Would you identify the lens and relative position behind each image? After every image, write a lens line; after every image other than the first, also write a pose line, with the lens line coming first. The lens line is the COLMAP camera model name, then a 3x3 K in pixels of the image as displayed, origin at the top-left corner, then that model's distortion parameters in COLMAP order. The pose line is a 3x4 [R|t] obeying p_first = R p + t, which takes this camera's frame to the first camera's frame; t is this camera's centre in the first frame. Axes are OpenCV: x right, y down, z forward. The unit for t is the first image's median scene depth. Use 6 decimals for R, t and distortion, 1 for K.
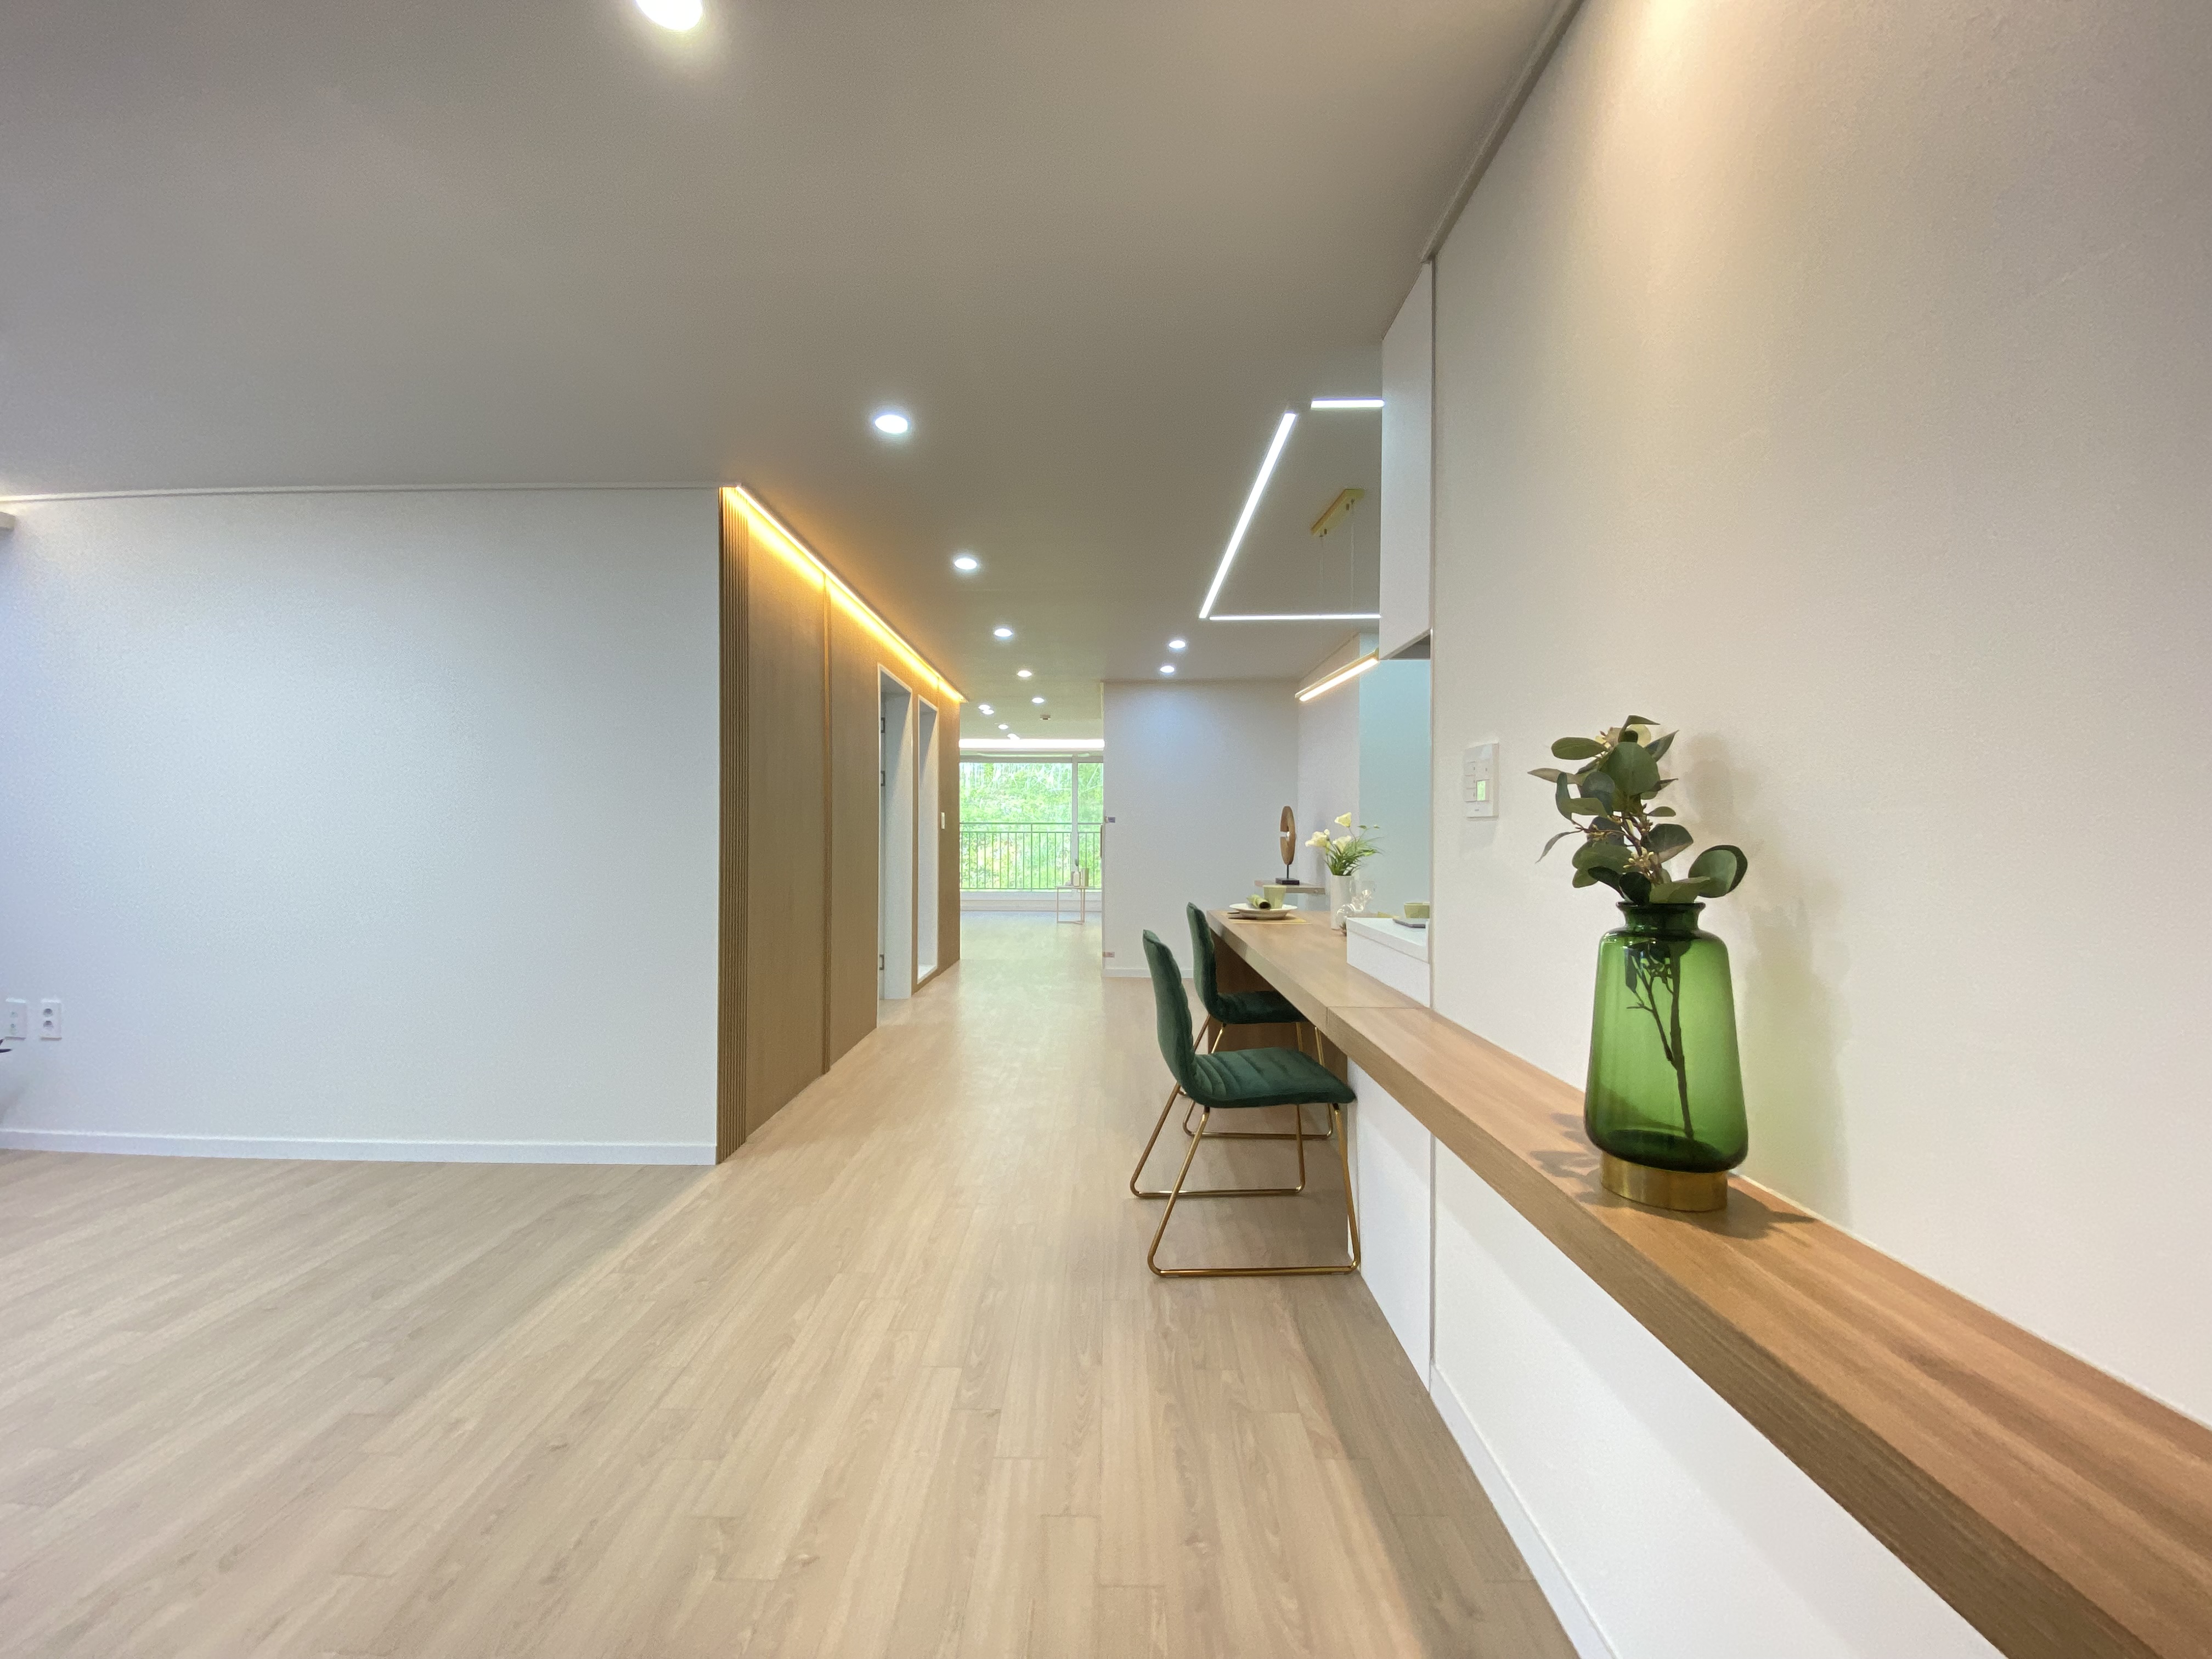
lens RADIAL K [[889.6, 0, 1089.3], [0, 889.6, 822.9], [0, 0, 1]] dist [0.013799, -0.015832]
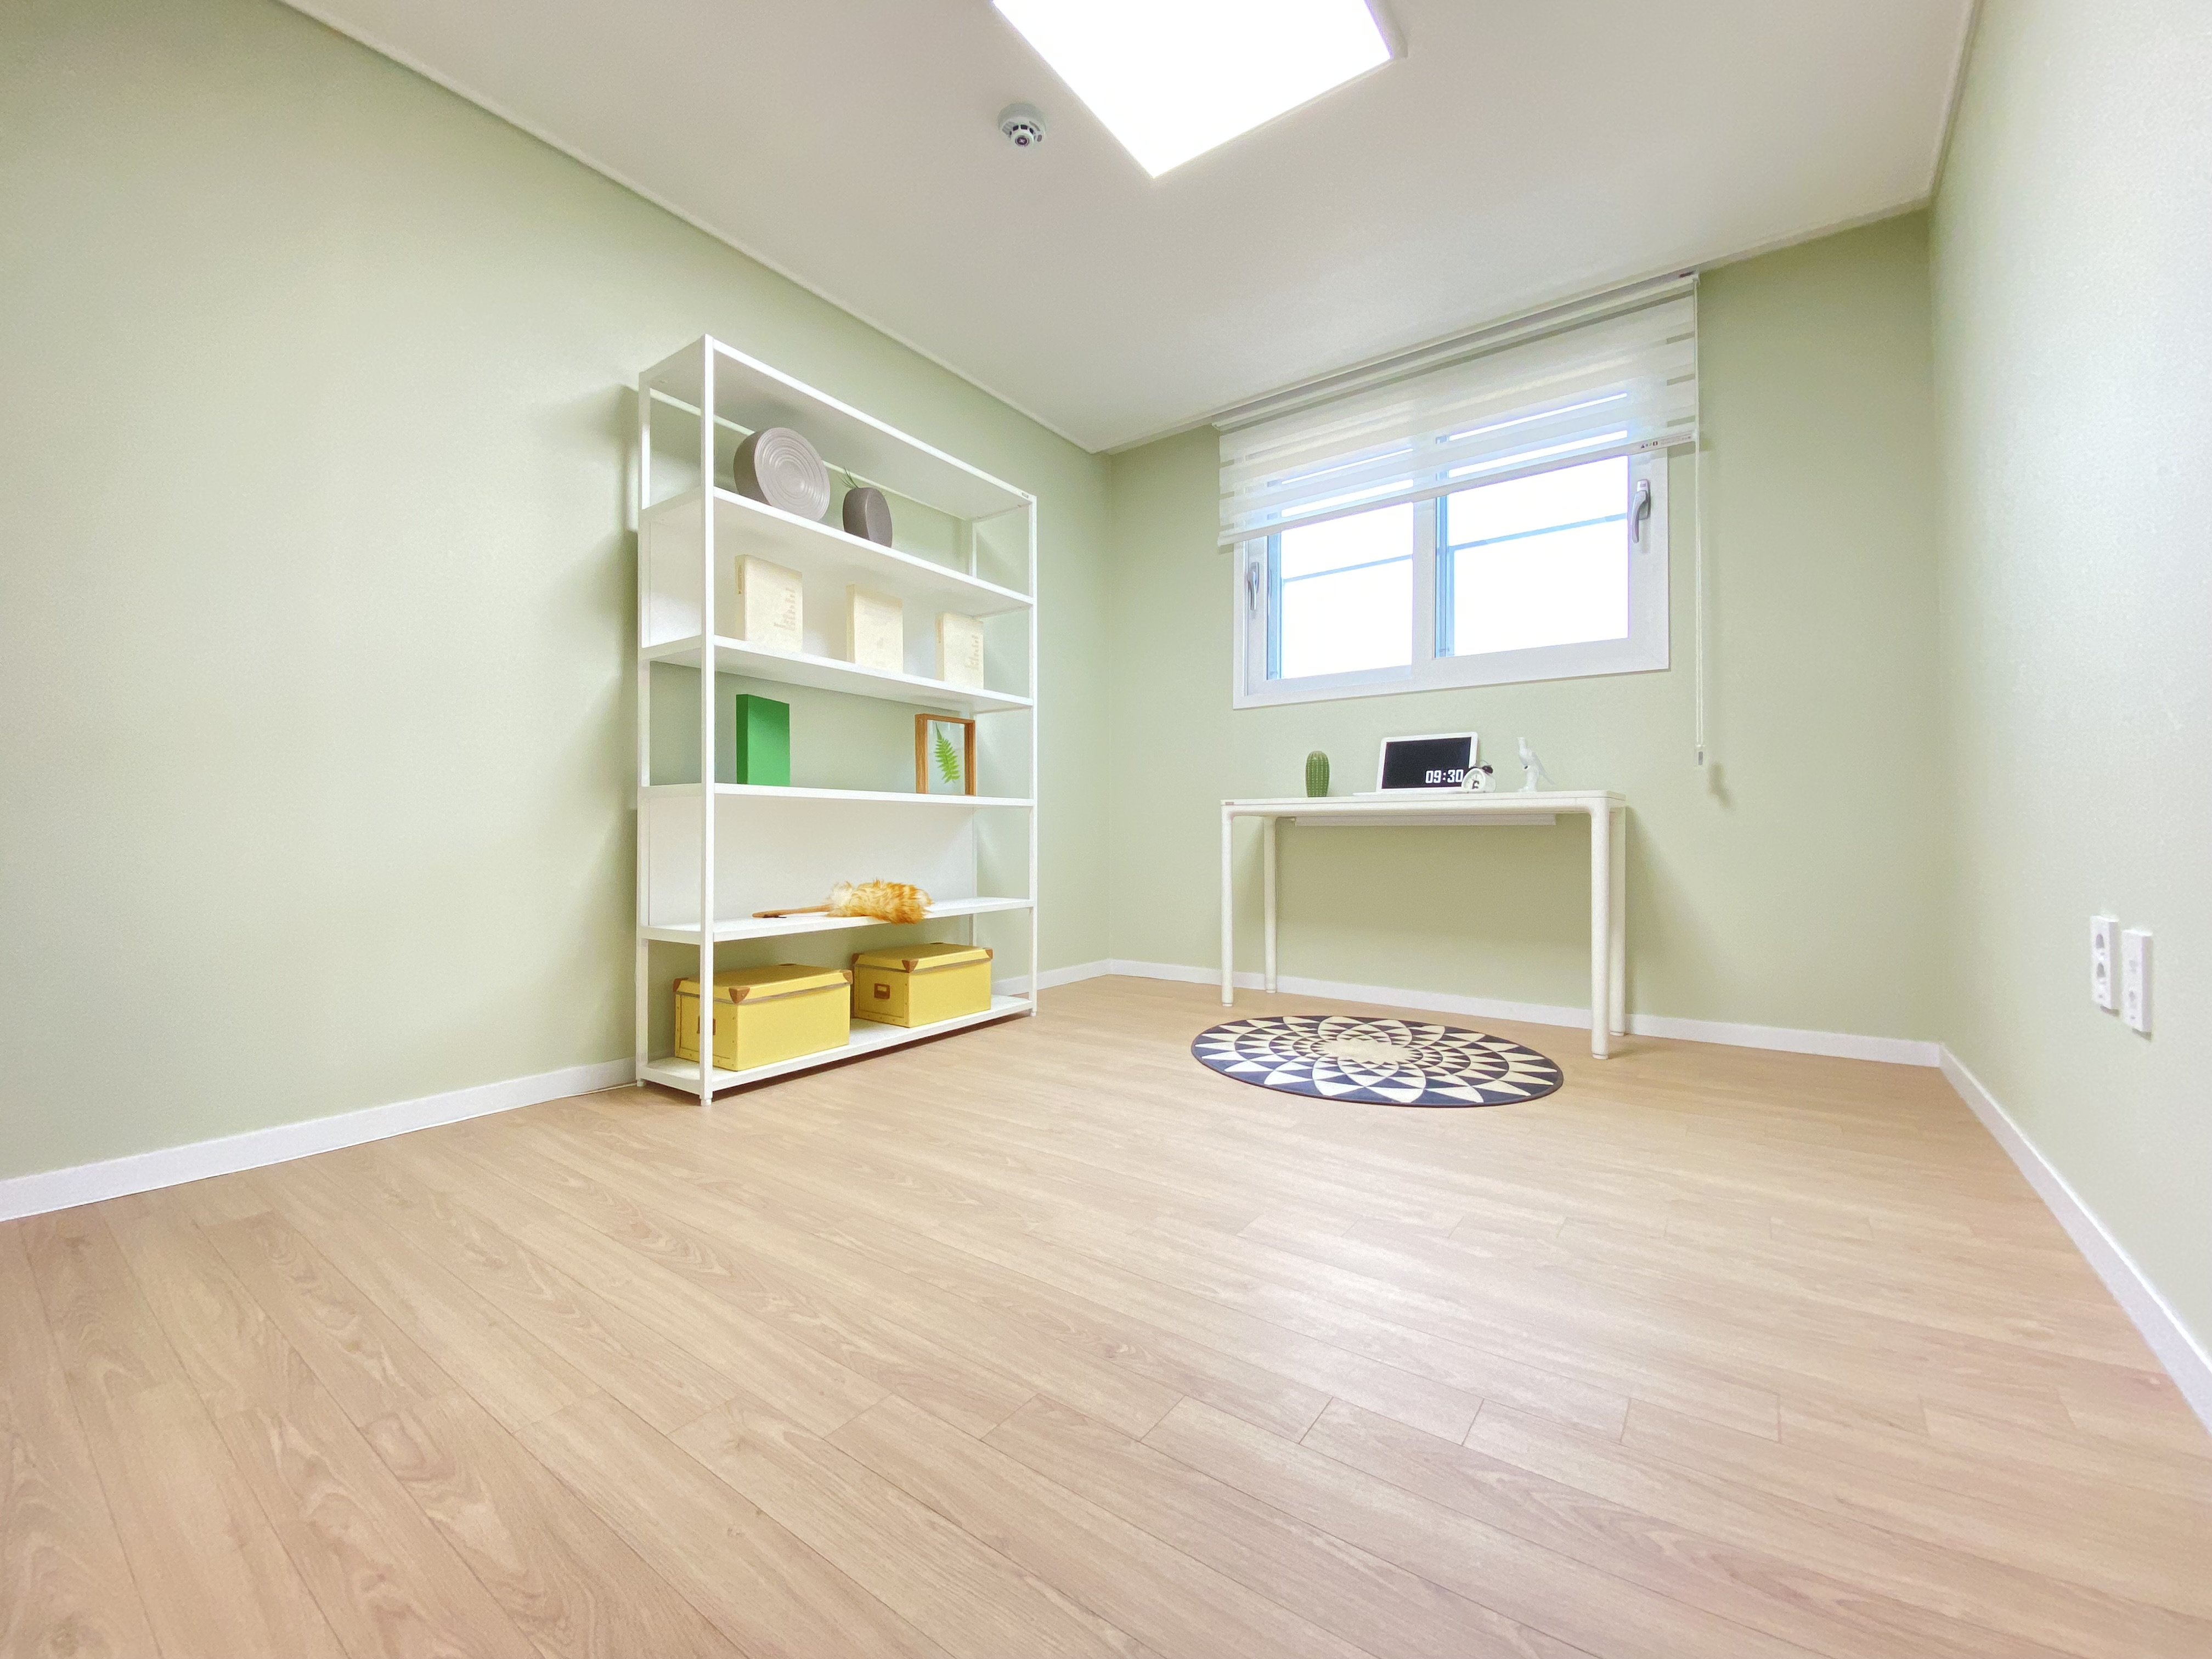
lens RADIAL K [[889.6, 0, 1082.7], [0, 889.6, 834.6], [0, 0, 1]] dist [0.013799, -0.015832]
pose [[-0.578096, -0.001754, -0.815967, -0.492076], [0.006519, 0.999956, -0.006769, 0.247993], [0.815943, -0.009233, -0.578059, 1.328650]]
